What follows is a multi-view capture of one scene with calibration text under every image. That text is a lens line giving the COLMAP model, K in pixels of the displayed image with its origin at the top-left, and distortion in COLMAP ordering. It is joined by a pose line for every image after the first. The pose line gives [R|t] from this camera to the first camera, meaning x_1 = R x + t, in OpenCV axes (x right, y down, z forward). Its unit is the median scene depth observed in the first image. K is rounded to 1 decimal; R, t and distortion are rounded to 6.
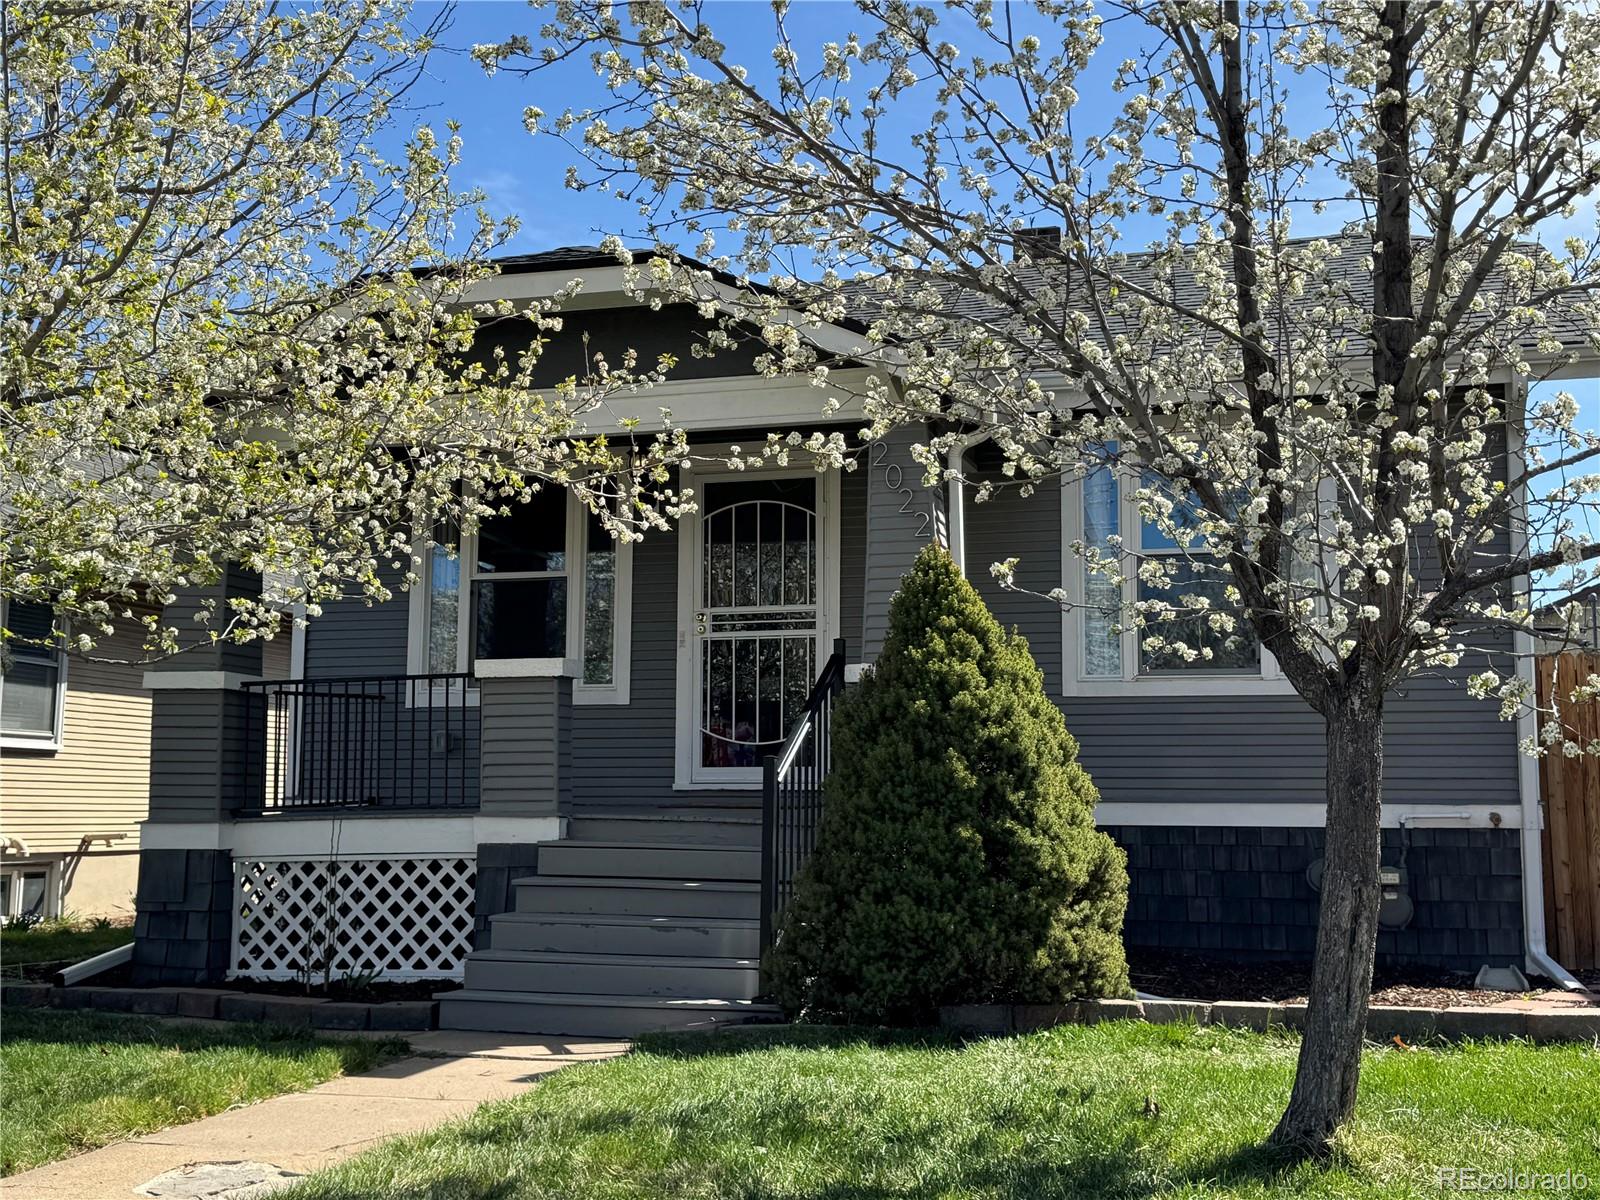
lens RADIAL K [[1735.5, 0, 799.1], [0, 1735.5, 606.1], [0, 0, 1]] dist [0.180592, -0.397535]
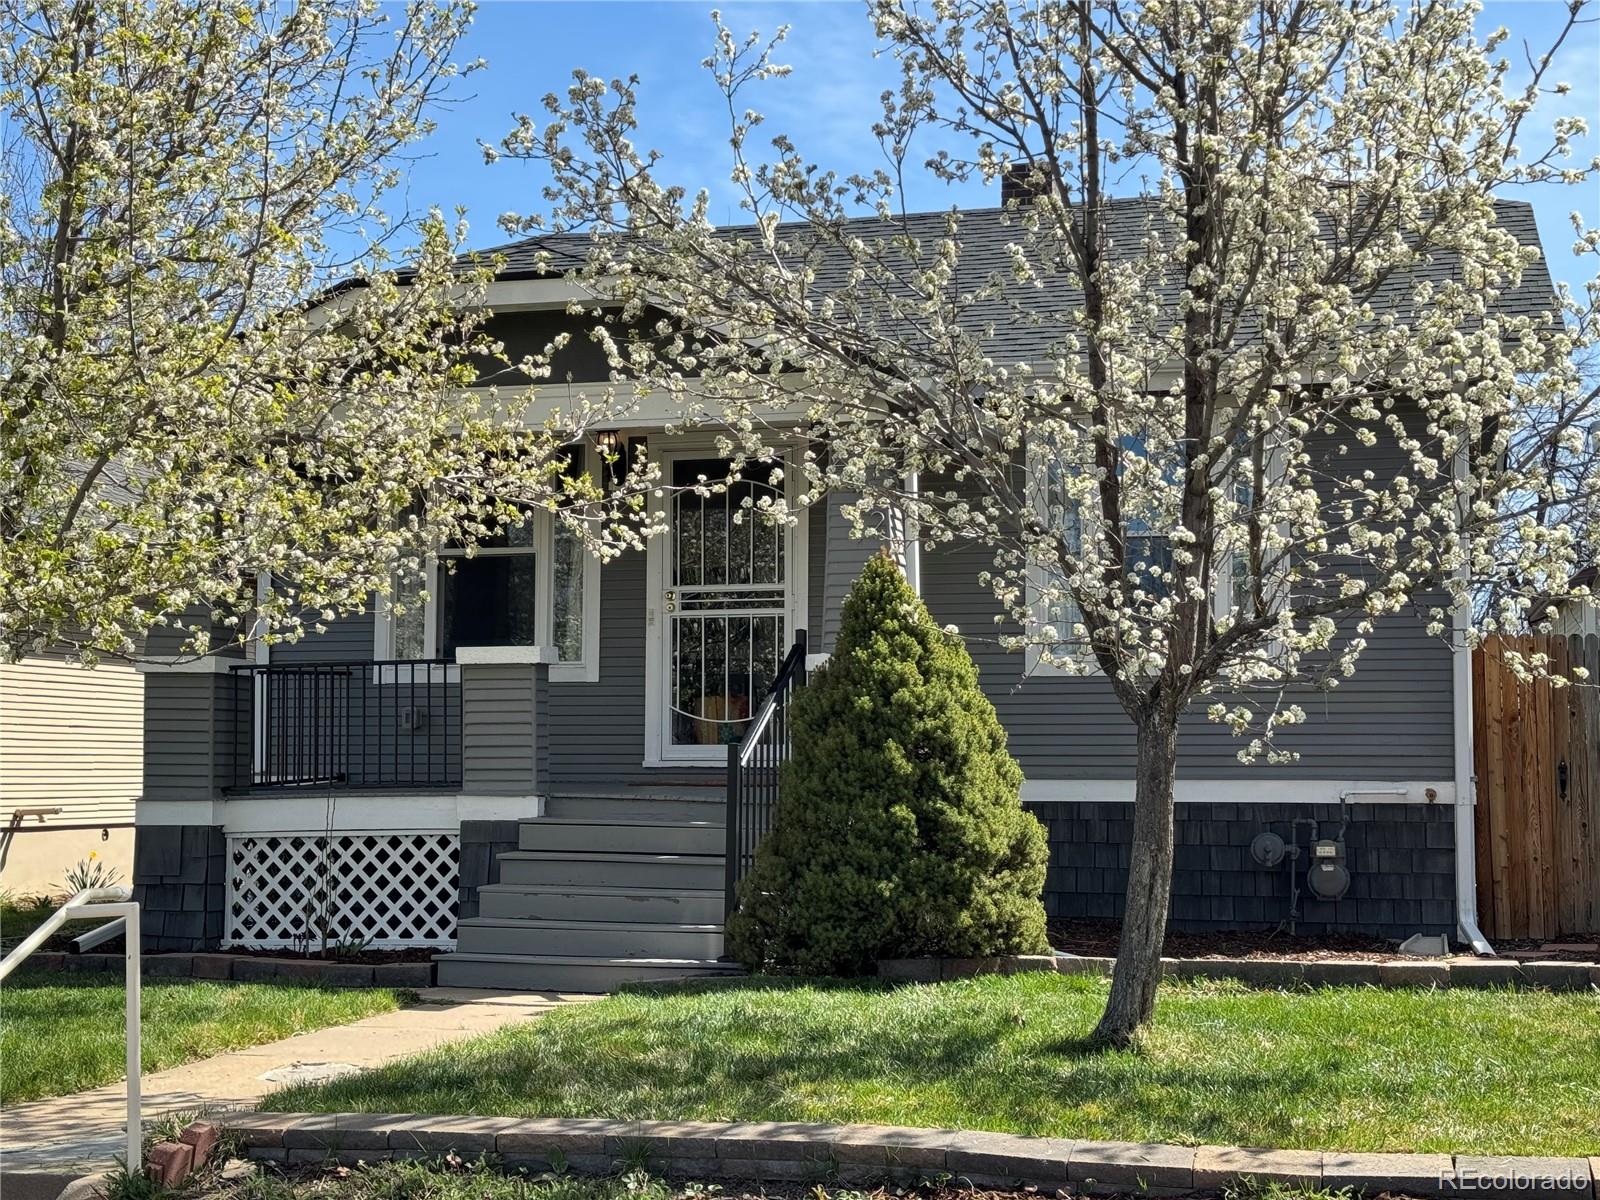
lens RADIAL K [[2182.0, 0, 800.0], [0, 2182.0, 600.0], [0, 0, 1]] dist [0.115870, -0.011398]
pose [[0.999990, -0.000666, 0.004382, 0.015799], [0.000504, 0.999314, 0.037020, -0.046380], [-0.004403, -0.037018, 0.999305, -0.318764]]
